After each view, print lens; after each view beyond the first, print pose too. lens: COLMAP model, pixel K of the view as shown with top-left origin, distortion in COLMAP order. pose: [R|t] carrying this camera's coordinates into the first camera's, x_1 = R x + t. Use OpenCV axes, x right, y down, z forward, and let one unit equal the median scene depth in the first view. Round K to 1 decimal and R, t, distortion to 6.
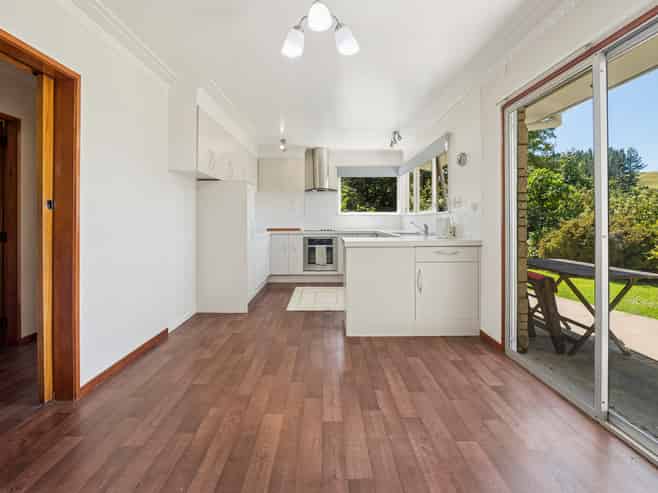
lens RADIAL K [[303.1, 0, 326.0], [0, 303.1, 220.4], [0, 0, 1]] dist [-0.018391, 0.000083]
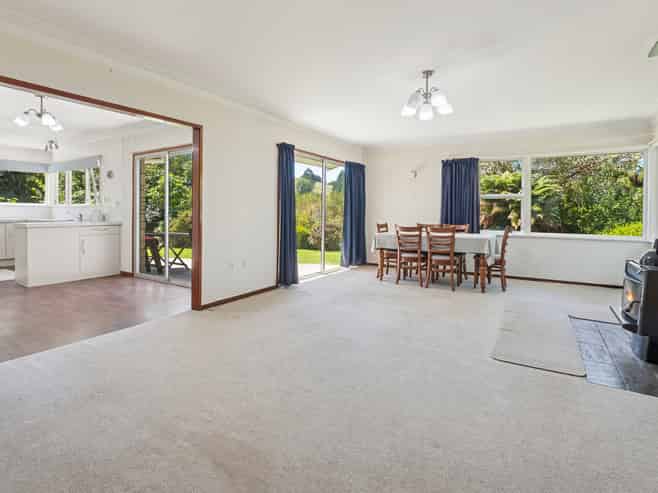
lens RADIAL K [[350.8, 0, 330.2], [0, 350.8, 214.9], [0, 0, 1]] dist [-0.001722, 0.000280]
pose [[0.525887, 0.003080, 0.850549, -0.621808], [-0.007331, 0.999973, 0.000912, 0.012744], [-0.850523, -0.006715, 0.525896, -1.184174]]
